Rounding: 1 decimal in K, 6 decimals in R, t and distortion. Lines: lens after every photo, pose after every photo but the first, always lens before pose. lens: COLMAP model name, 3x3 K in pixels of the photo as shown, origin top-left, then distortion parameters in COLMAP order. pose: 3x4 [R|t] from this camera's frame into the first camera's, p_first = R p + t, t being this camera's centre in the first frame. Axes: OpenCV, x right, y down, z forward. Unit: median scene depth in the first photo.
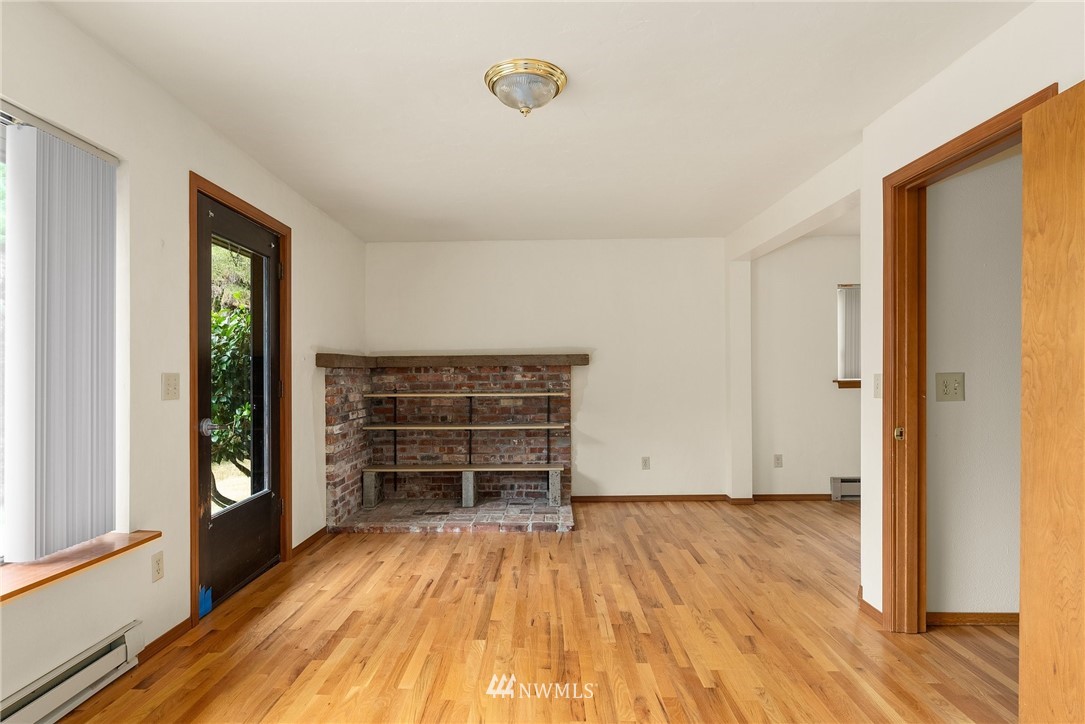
lens RADIAL K [[585.5, 0, 541.1], [0, 585.5, 364.9], [0, 0, 1]] dist [0.000623, 0.000121]
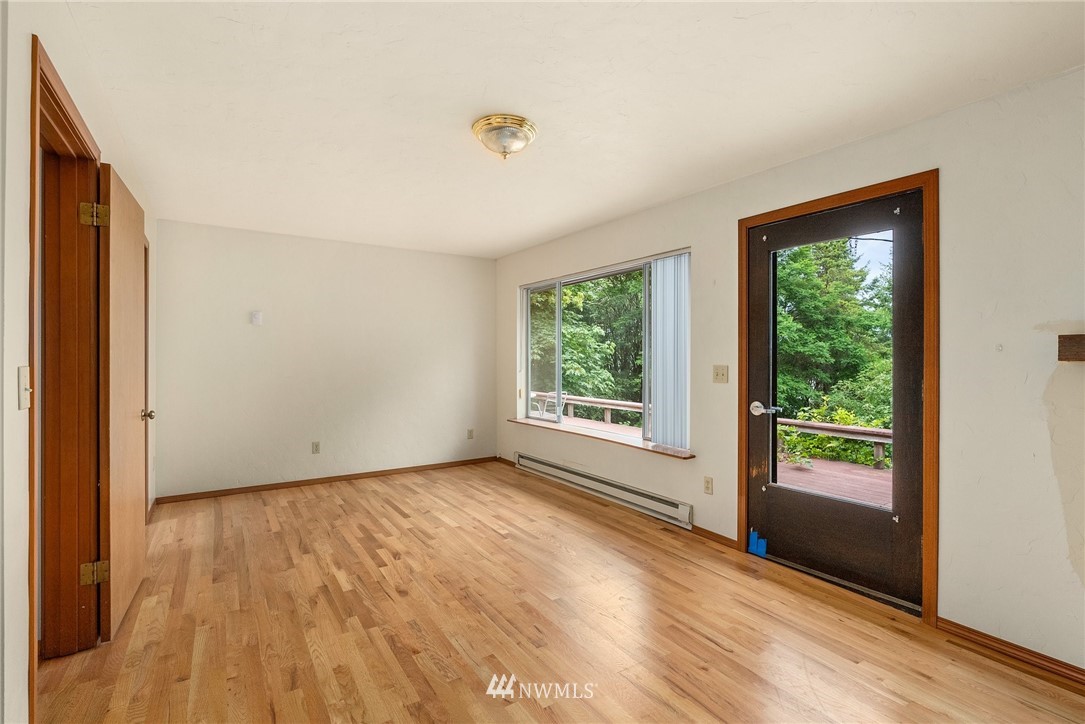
lens RADIAL K [[499.2, 0, 540.0], [0, 499.2, 362.0], [0, 0, 1]] dist [-0.002662, 0.000907]
pose [[-0.838191, -0.005371, -0.545351, 0.442698], [-0.002943, 0.999981, -0.005325, 0.013344], [0.545370, -0.002859, -0.838191, 1.751915]]
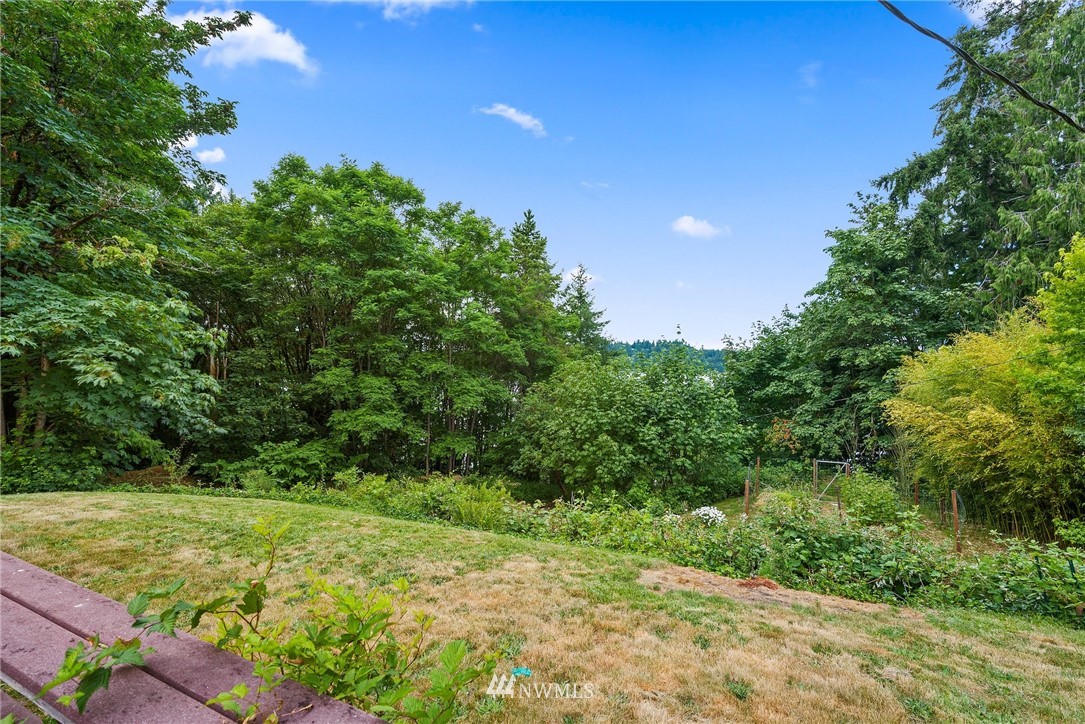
lens RADIAL K [[499.2, 0, 543.4], [0, 499.2, 361.6], [0, 0, 1]] dist [-0.002662, 0.000907]
pose [[-0.437182, -0.009534, -0.899323, 0.224807], [-0.004639, 0.999954, -0.008345, 0.011224], [0.899361, 0.000524, -0.437206, 1.666632]]
